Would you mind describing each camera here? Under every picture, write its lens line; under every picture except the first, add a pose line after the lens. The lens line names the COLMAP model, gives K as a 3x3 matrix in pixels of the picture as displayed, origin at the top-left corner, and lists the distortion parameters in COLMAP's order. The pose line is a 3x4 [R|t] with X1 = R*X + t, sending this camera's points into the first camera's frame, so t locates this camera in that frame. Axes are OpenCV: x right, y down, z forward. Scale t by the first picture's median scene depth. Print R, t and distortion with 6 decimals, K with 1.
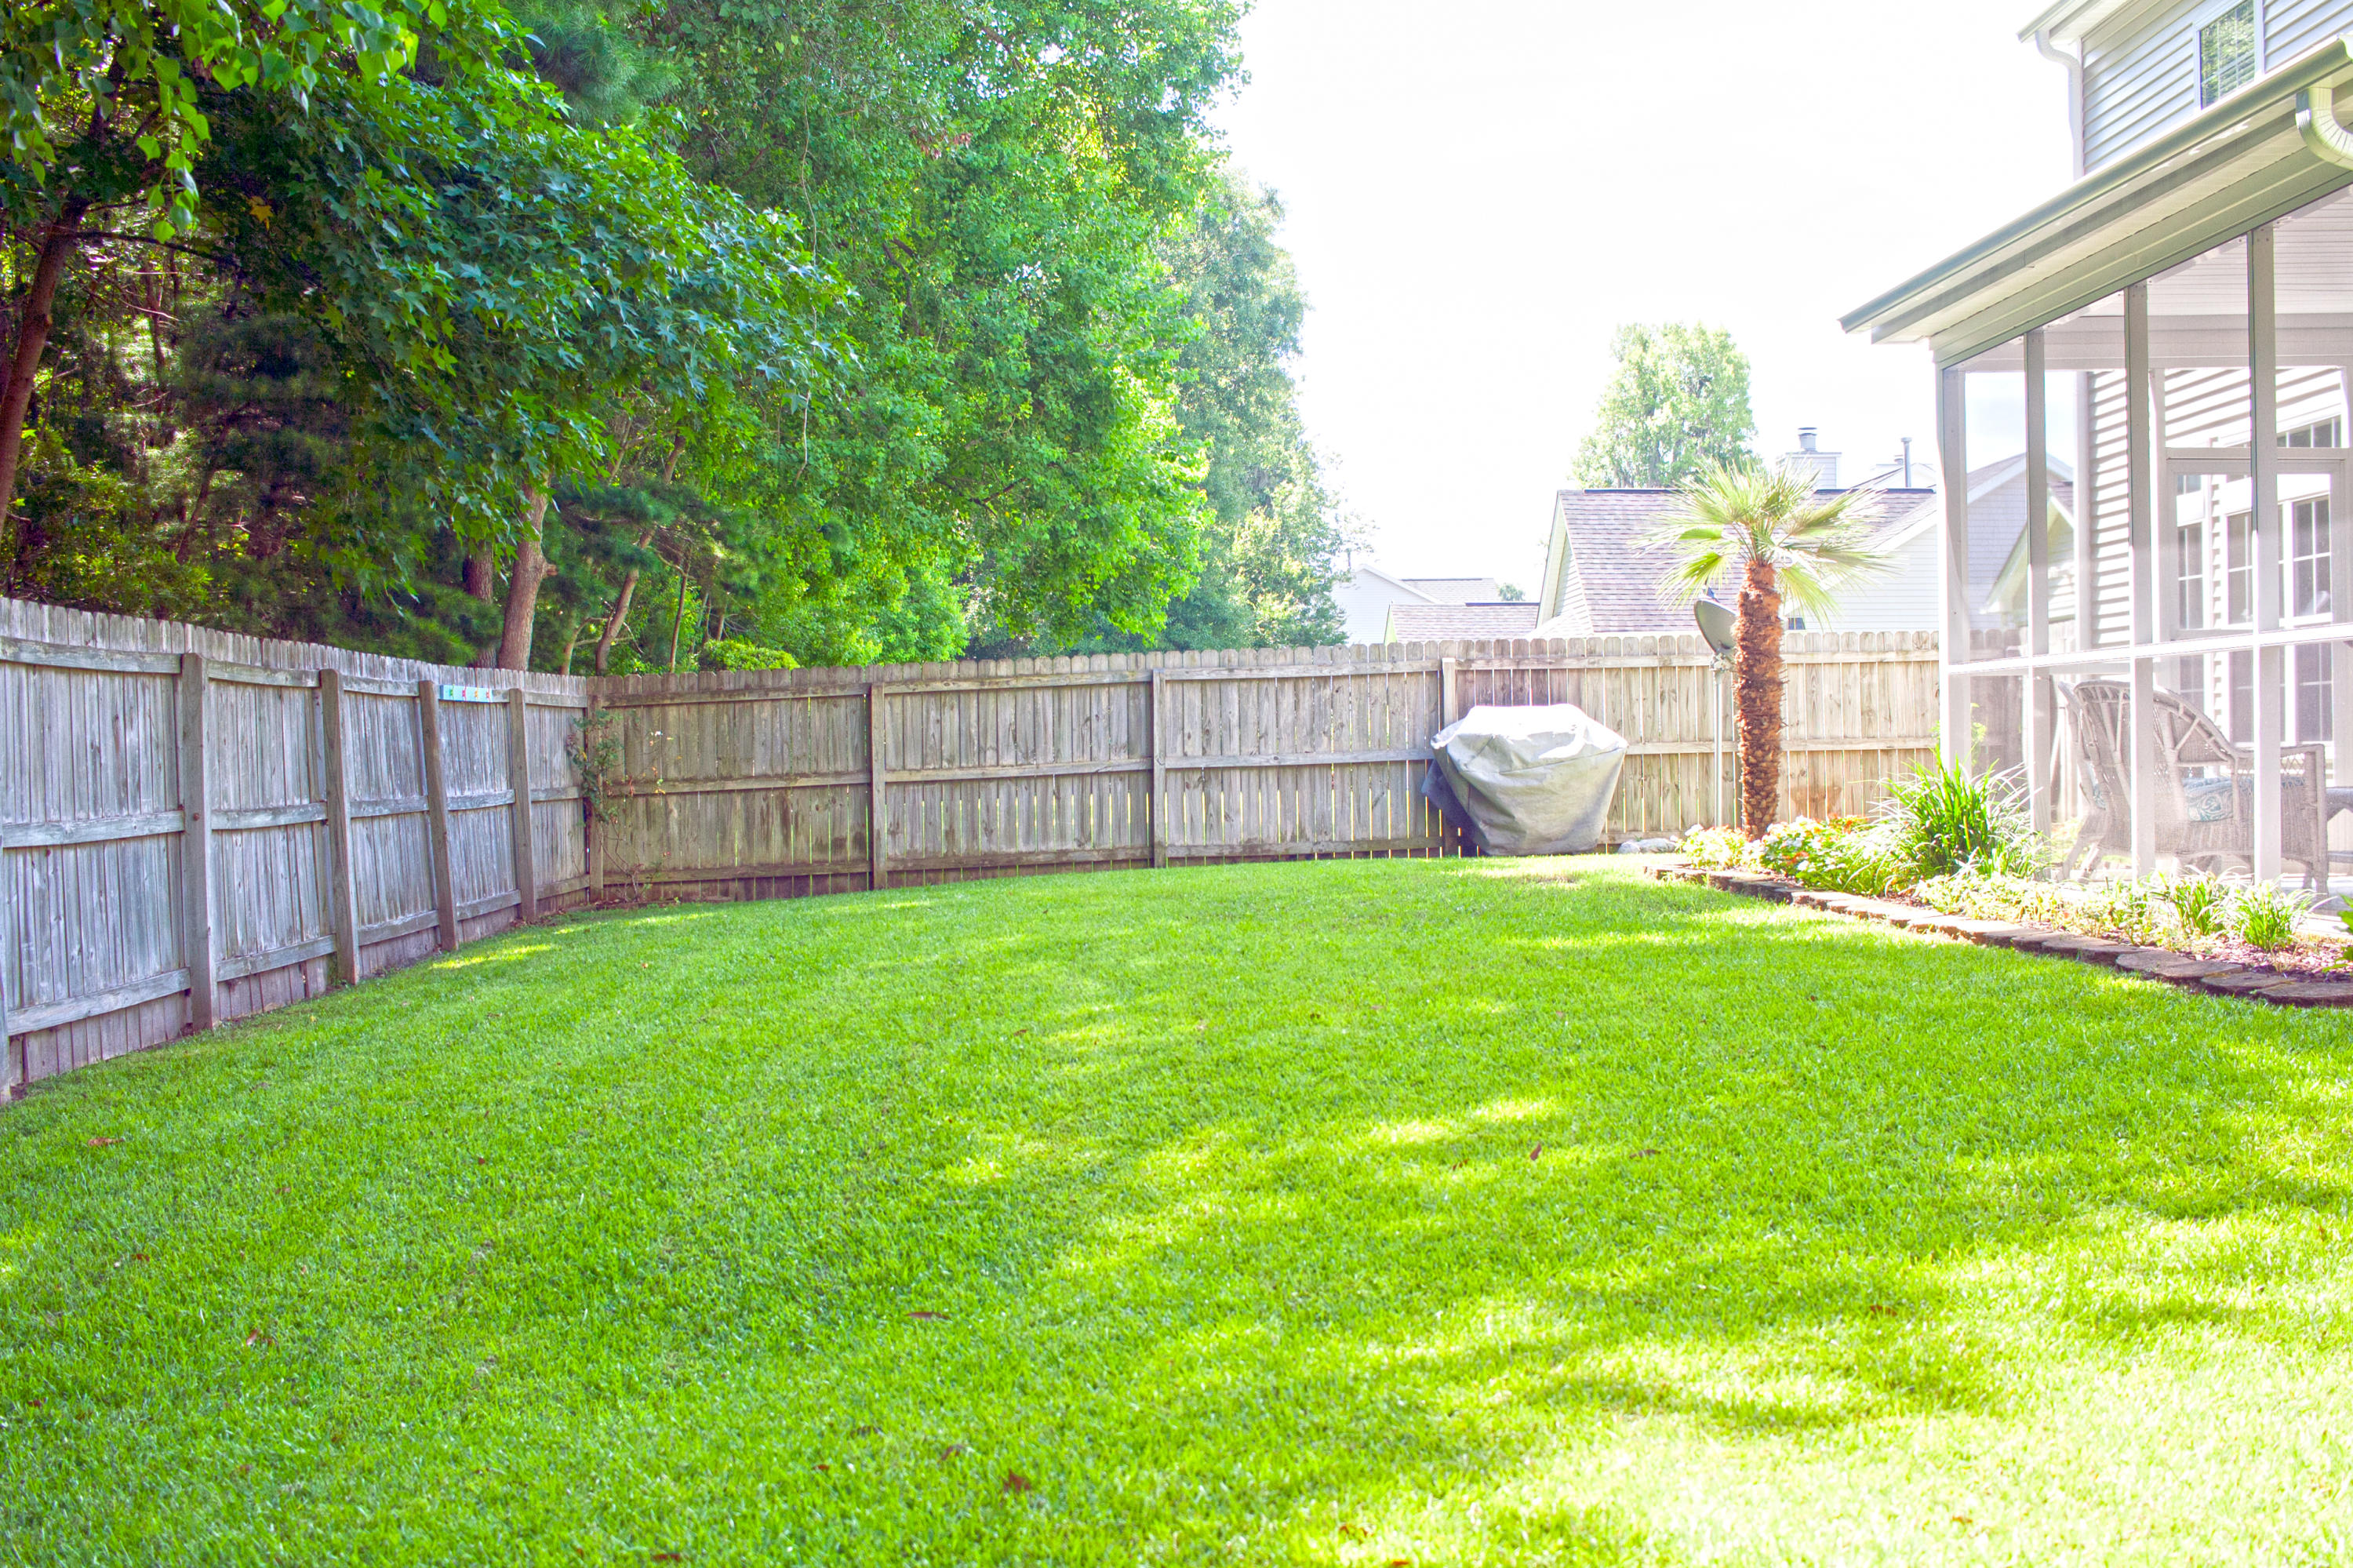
lens RADIAL K [[2631.4, 0, 1179.4], [0, 2631.4, 794.6], [0, 0, 1]] dist [-0.097167, 0.000000]
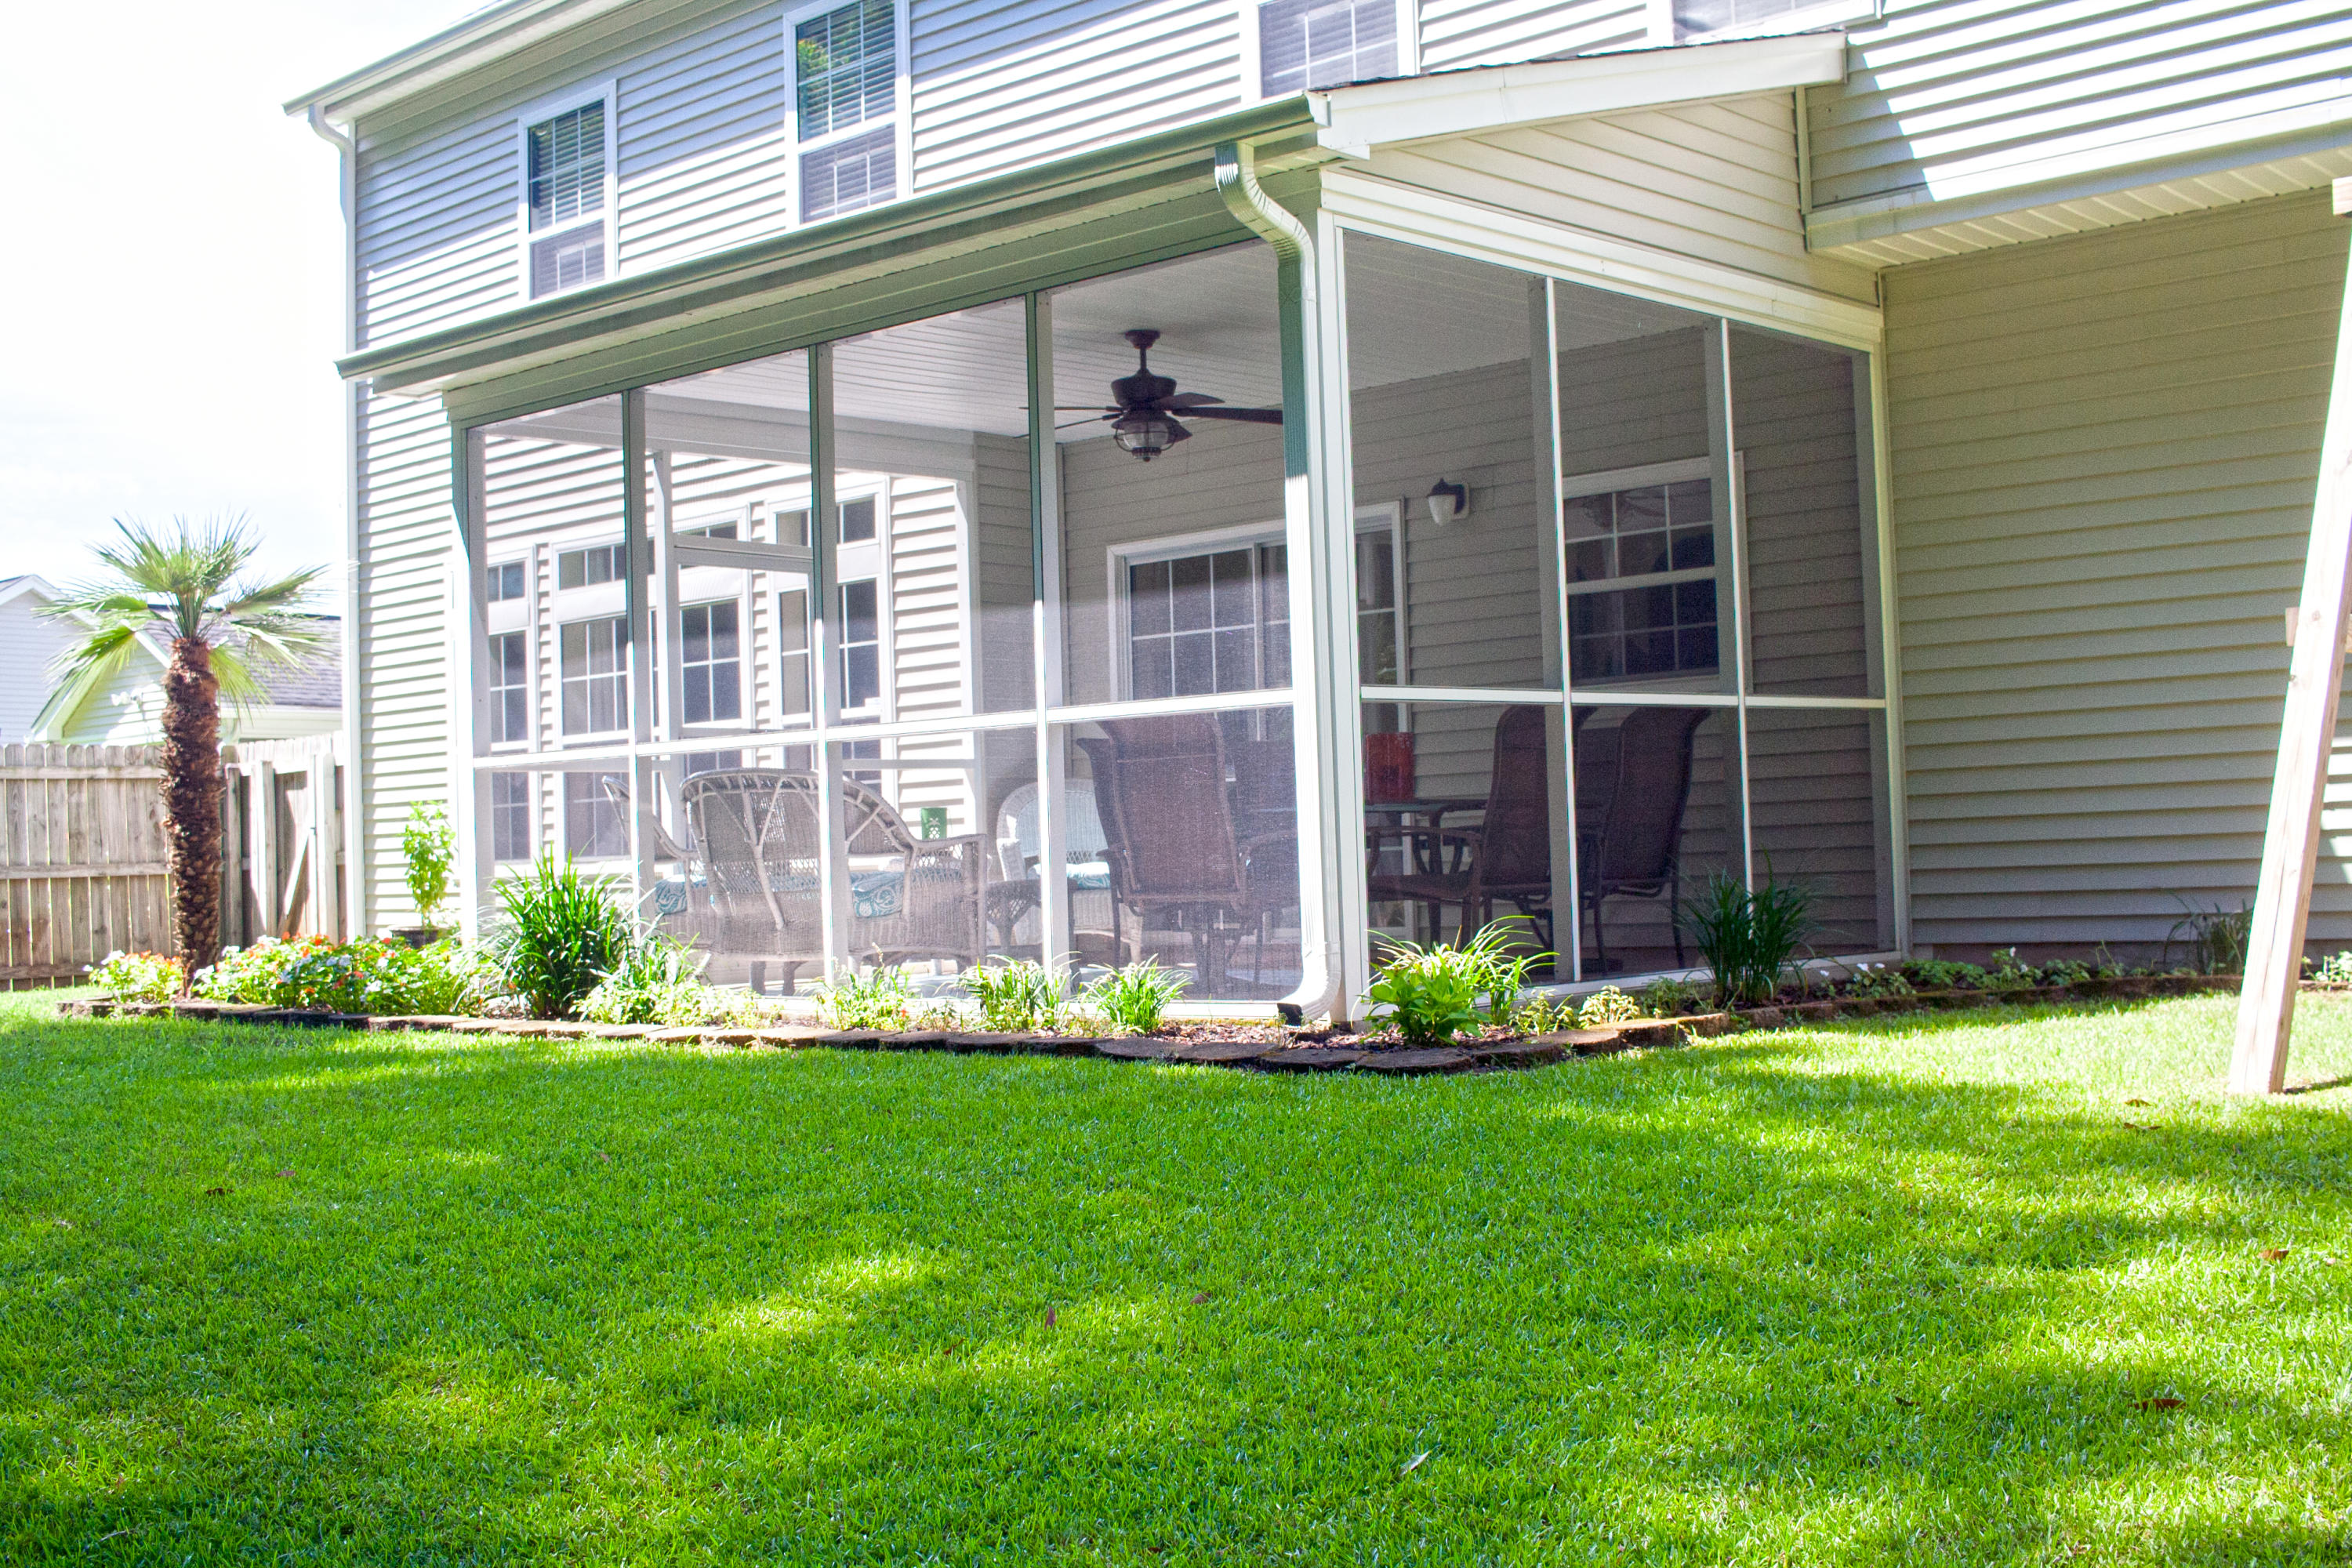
lens RADIAL K [[2630.2, 0, 1175.4], [0, 2630.2, 774.8], [0, 0, 1]] dist [-0.097167, 0.000000]
pose [[0.699506, 0.019605, 0.714357, -0.131945], [0.028405, 0.998071, -0.055206, 0.009076], [-0.714061, 0.058909, 0.697600, 0.155508]]
